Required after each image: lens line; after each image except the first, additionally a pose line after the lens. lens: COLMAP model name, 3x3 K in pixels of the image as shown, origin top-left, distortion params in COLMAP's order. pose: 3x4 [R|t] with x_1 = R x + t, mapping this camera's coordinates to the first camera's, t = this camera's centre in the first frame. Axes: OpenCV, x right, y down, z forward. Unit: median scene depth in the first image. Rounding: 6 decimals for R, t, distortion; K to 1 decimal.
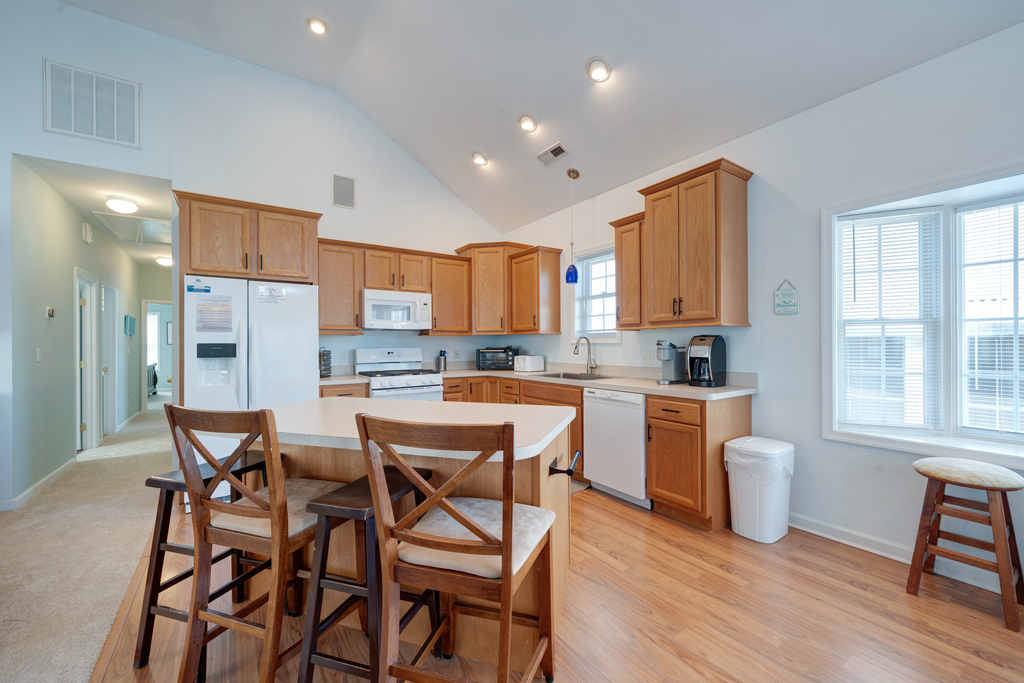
lens RADIAL K [[404.4, 0, 506.5], [0, 404.4, 343.7], [0, 0, 1]] dist [-0.001075, -0.000134]
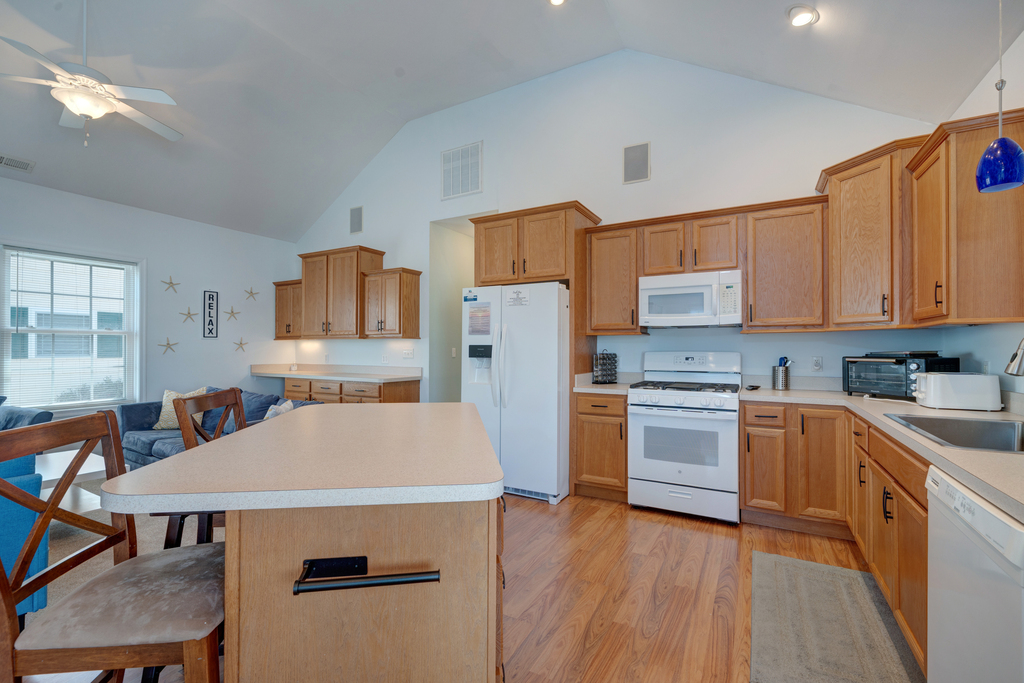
lens RADIAL K [[446.4, 0, 506.1], [0, 446.4, 346.1], [0, 0, 1]] dist [0.001119, -0.000216]
pose [[0.436592, 0.002324, -0.899657, 0.383534], [-0.004101, 0.999991, 0.000593, 0.001143], [0.899650, 0.003431, 0.436598, 0.449962]]
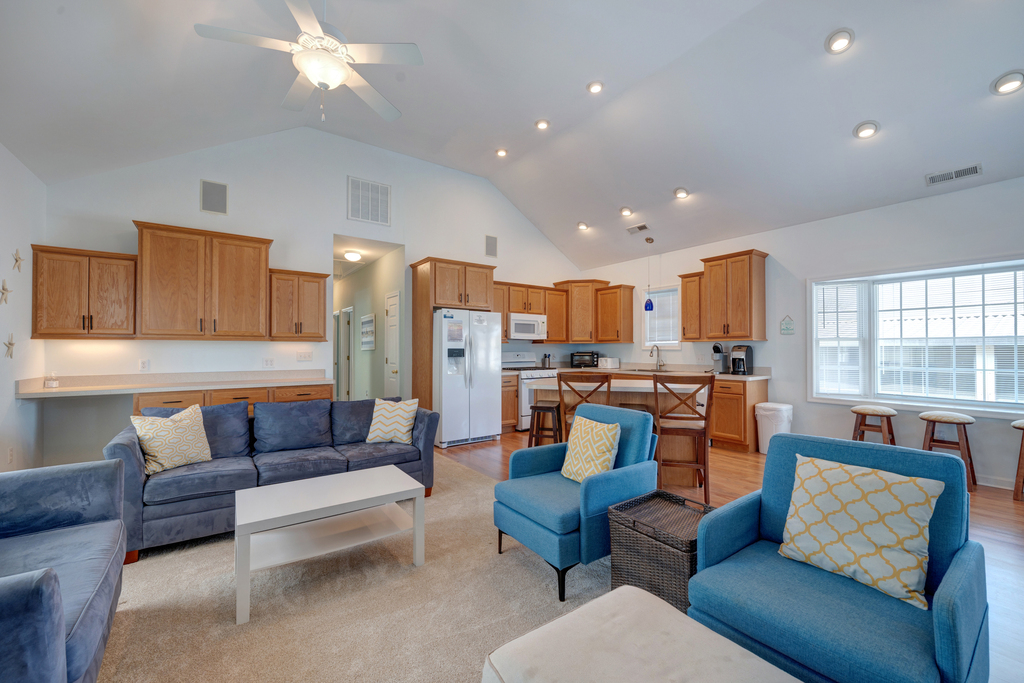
lens RADIAL K [[408.0, 0, 506.4], [0, 408.0, 345.2], [0, 0, 1]] dist [-0.001381, -0.000059]
pose [[0.999457, 0.006114, 0.032384, -0.489150], [-0.005803, 0.999936, -0.009678, 0.000203], [-0.032441, 0.009485, 0.999429, -0.613439]]
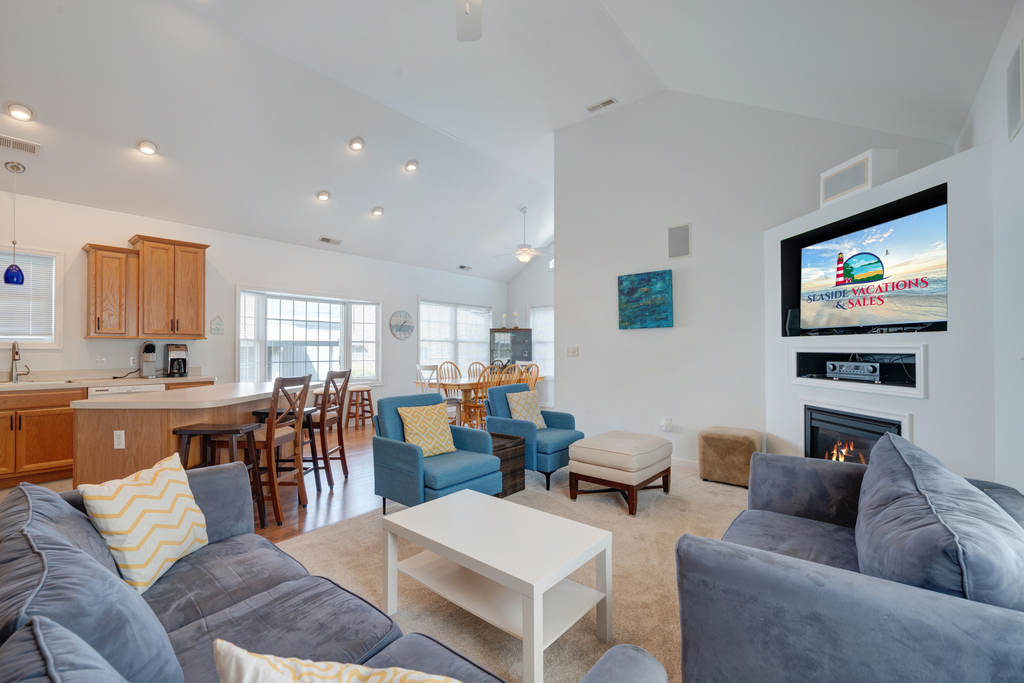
lens RADIAL K [[440.8, 0, 487.2], [0, 440.8, 344.2], [0, 0, 1]] dist [0.013432, 0.000035]
pose [[-0.205076, 0.014654, 0.978636, -1.224366], [-0.000533, 0.999886, -0.015083, 0.003759], [-0.978746, -0.003615, -0.205045, 0.150422]]
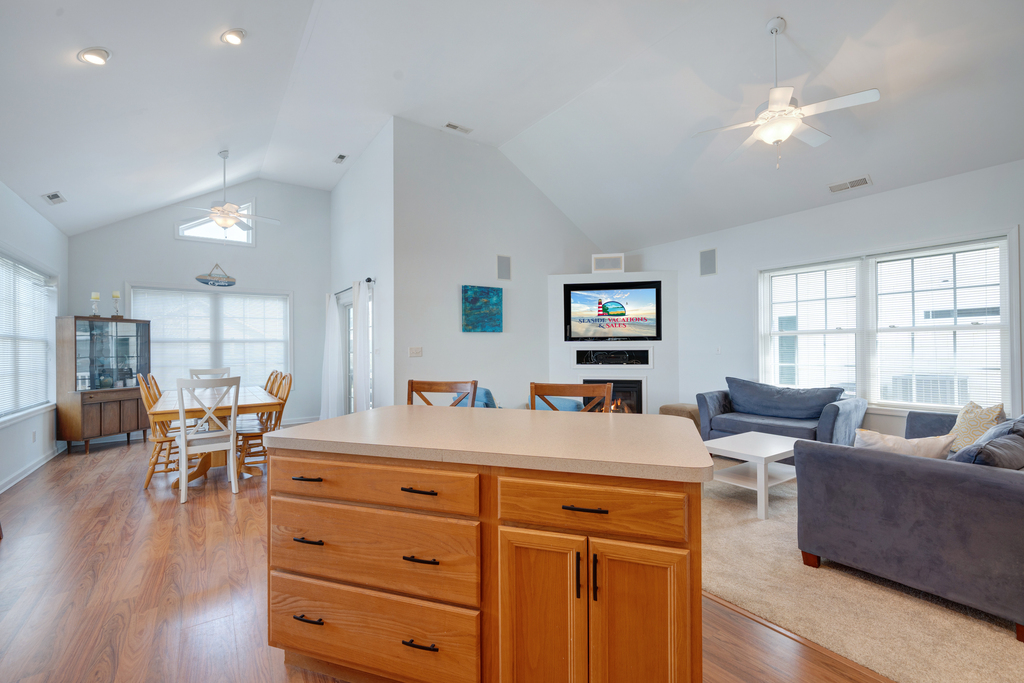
lens RADIAL K [[446.4, 0, 506.1], [0, 446.4, 346.1], [0, 0, 1]] dist [0.001119, -0.000216]
pose [[-0.999603, 0.012346, 0.025338, -0.186592], [0.012063, 0.999864, -0.011273, 0.005950], [-0.025474, -0.010963, -0.999615, 1.012212]]
